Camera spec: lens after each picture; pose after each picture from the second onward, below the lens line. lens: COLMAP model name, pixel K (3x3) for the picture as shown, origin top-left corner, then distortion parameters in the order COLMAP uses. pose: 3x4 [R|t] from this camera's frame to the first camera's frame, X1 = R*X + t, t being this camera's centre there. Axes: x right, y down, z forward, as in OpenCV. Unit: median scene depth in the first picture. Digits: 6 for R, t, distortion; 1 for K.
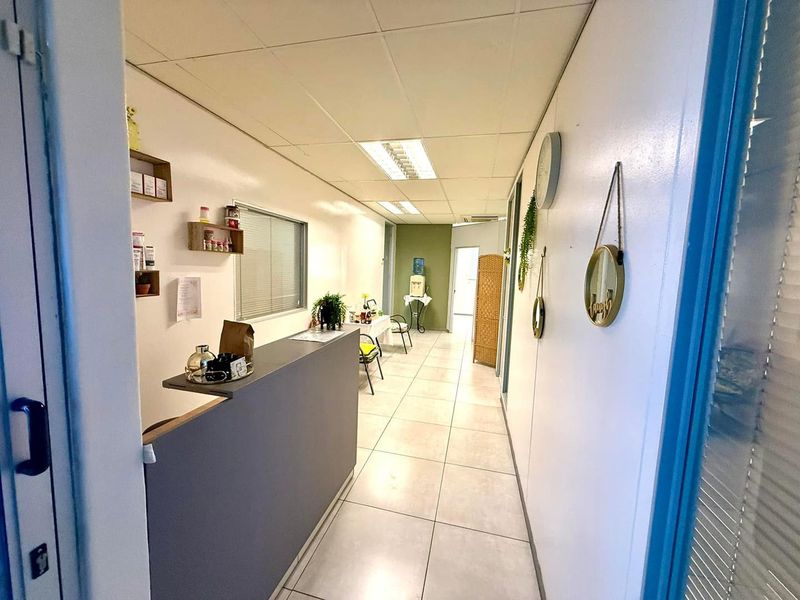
lens RADIAL K [[316.1, 0, 400.0], [0, 316.1, 300.2], [0, 0, 1]] dist [0.000804, 0.000049]
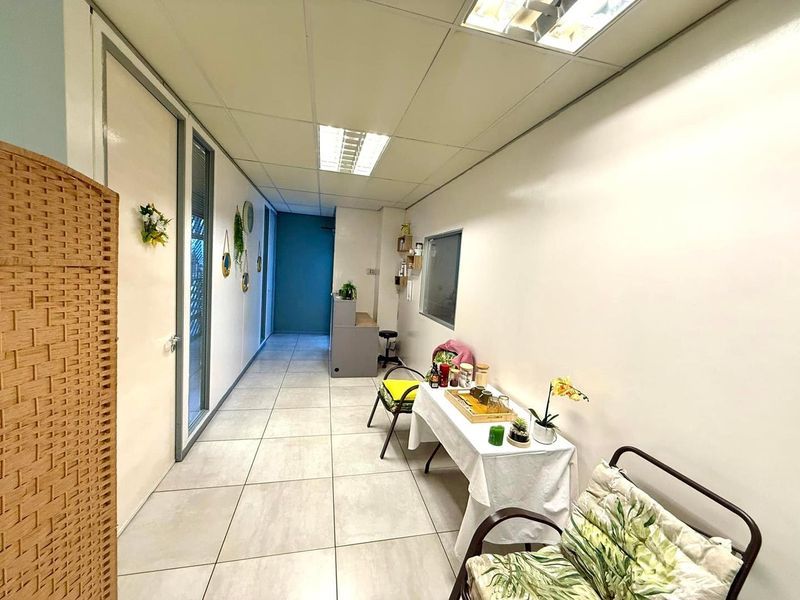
lens RADIAL K [[316.1, 0, 399.7], [0, 316.1, 299.1], [0, 0, 1]] dist [0.000804, 0.000049]
pose [[-0.888846, -0.058808, -0.454416, 0.251031], [-0.145772, 0.976497, 0.158759, -0.177023], [0.434400, 0.207354, -0.876528, 1.787577]]
